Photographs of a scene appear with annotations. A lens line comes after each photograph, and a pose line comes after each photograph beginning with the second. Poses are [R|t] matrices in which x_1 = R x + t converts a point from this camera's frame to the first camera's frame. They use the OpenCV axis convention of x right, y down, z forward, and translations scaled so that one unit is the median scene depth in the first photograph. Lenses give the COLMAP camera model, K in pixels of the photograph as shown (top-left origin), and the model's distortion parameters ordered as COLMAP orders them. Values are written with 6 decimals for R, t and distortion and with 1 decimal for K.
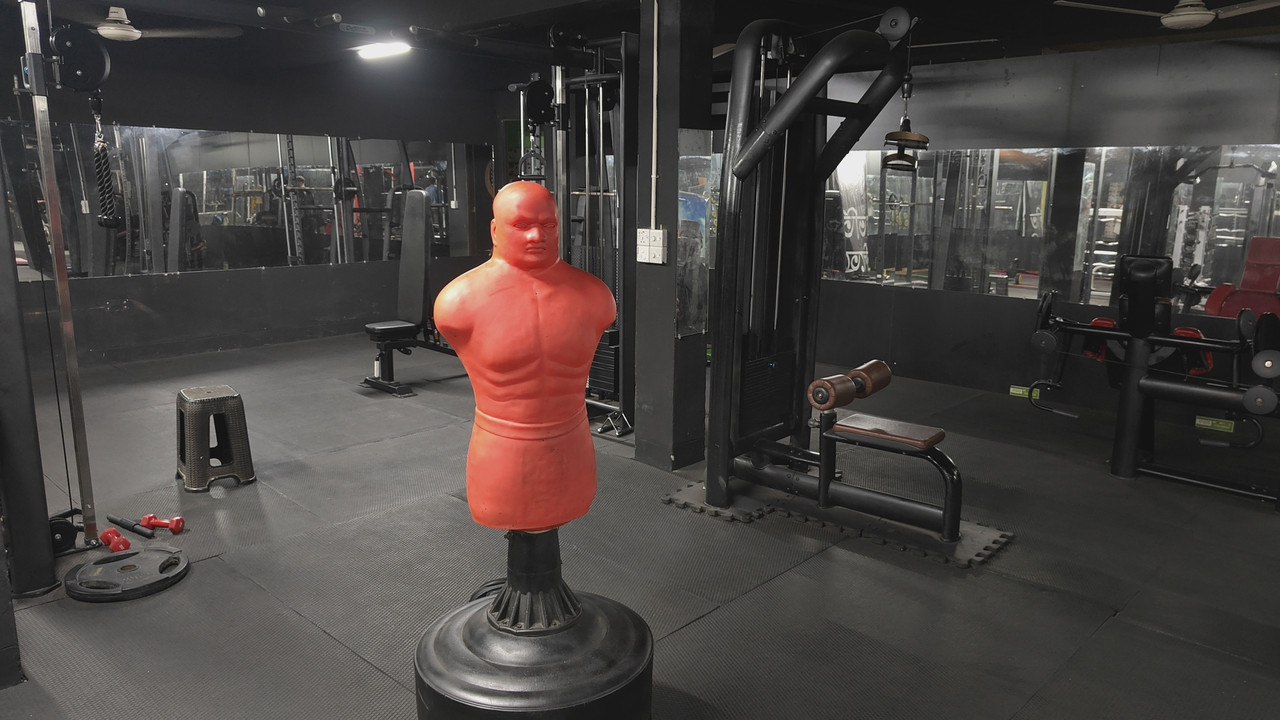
lens RADIAL K [[882.4, 0, 644.6], [0, 882.4, 357.6], [0, 0, 1]] dist [0.002852, -0.008178]
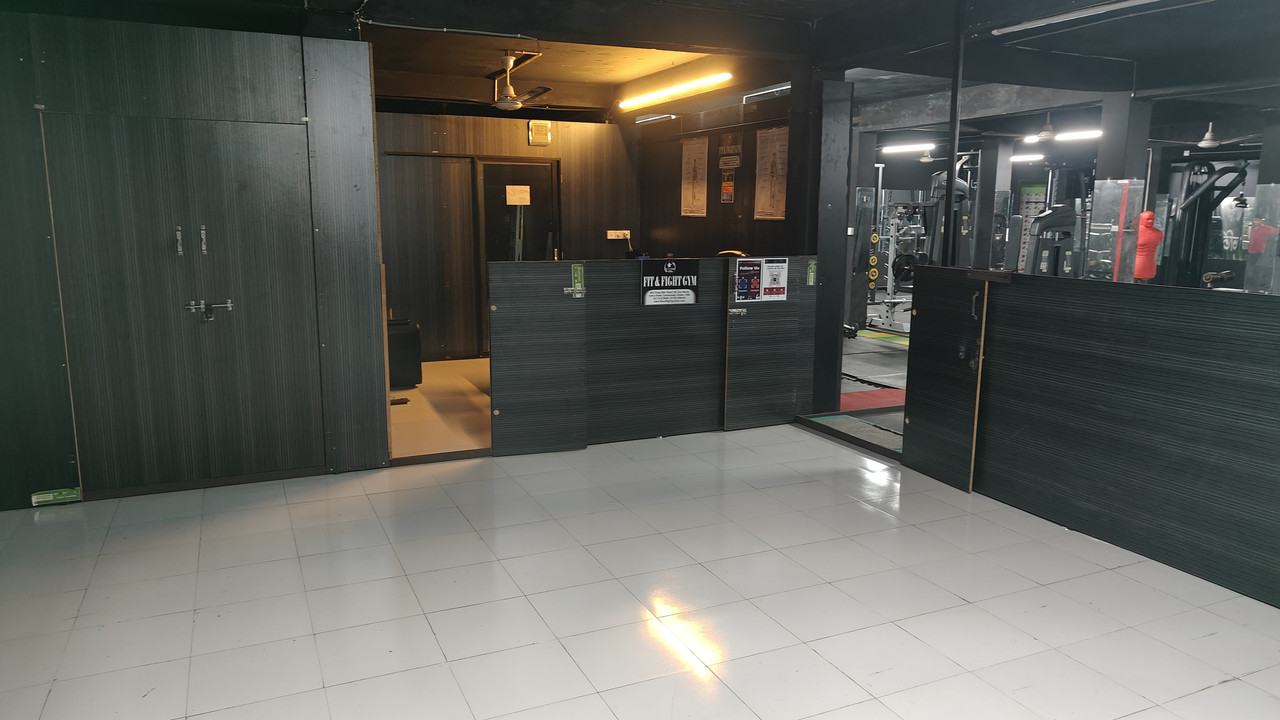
lens RADIAL K [[882.4, 0, 649.4], [0, 882.4, 359.5], [0, 0, 1]] dist [0.002852, -0.008178]
pose [[0.935668, 0.061647, -0.347455, -0.472332], [-0.073473, 0.997077, -0.020952, 0.462892], [0.345148, 0.045133, 0.937462, -2.248507]]
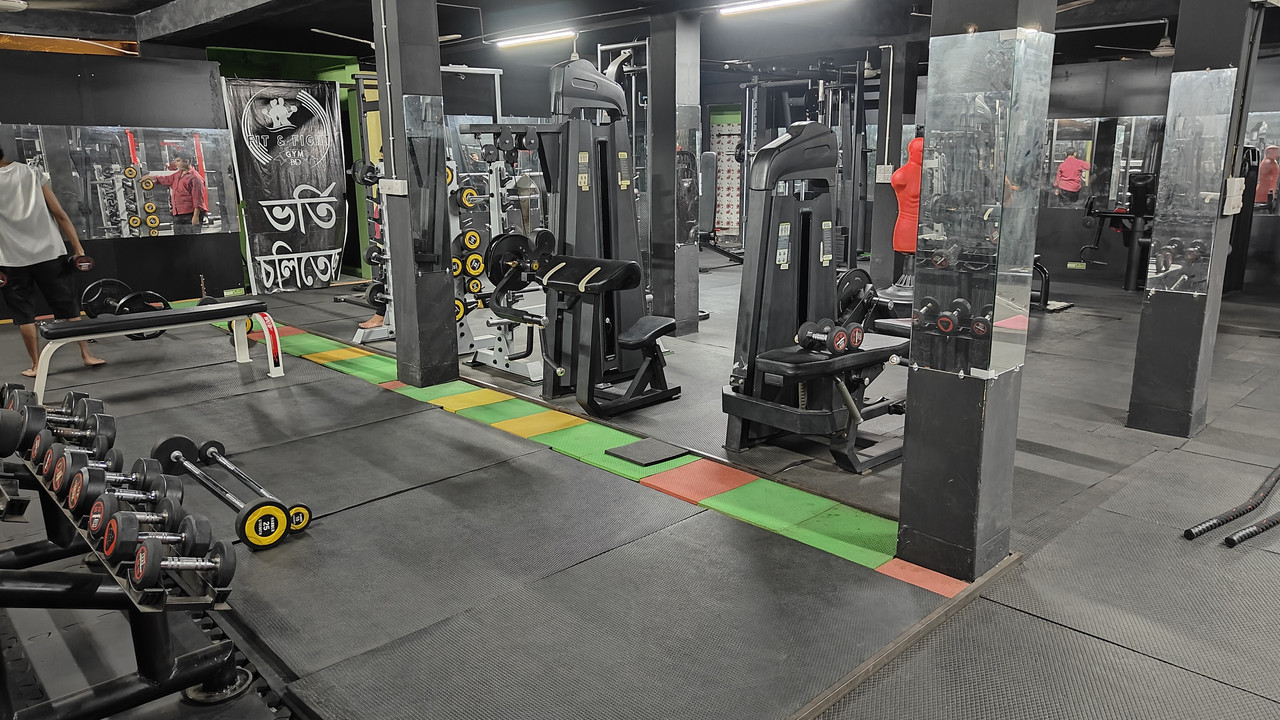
lens RADIAL K [[882.4, 0, 631.3], [0, 882.4, 362.7], [0, 0, 1]] dist [0.002852, -0.008178]
pose [[0.998639, -0.006697, -0.051730, -0.454780], [0.008439, 0.999402, 0.033528, 0.221275], [0.051474, -0.033919, 0.998098, -0.999771]]
